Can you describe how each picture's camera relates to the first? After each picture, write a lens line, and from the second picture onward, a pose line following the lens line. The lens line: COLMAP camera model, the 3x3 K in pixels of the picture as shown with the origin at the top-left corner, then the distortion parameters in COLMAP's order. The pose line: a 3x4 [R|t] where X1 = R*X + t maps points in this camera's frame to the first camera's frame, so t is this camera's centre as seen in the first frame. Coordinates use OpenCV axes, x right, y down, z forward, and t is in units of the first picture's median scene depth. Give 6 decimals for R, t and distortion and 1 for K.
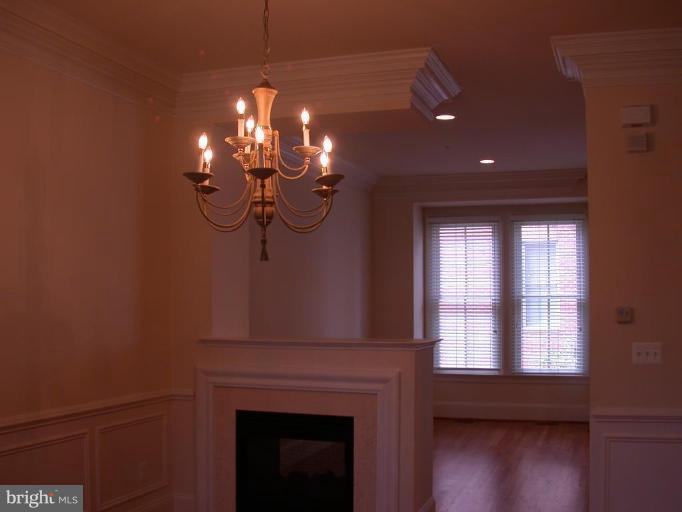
lens RADIAL K [[782.7, 0, 341.0], [0, 782.7, 256.0], [0, 0, 1]] dist [-0.222957, 0.172275]
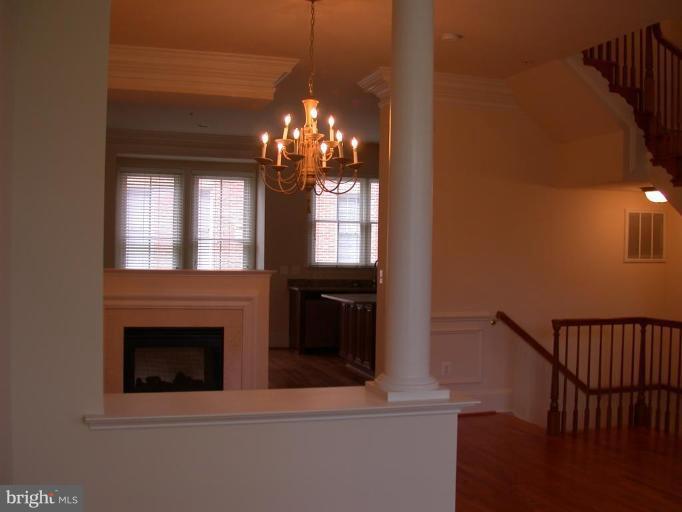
lens RADIAL K [[782.7, 0, 341.0], [0, 782.7, 256.0], [0, 0, 1]] dist [-0.222957, 0.172275]
pose [[0.806139, 0.009996, 0.591641, -0.295337], [-0.053242, 0.997027, 0.055701, 0.000503], [-0.589325, -0.076403, 0.804275, -0.086992]]
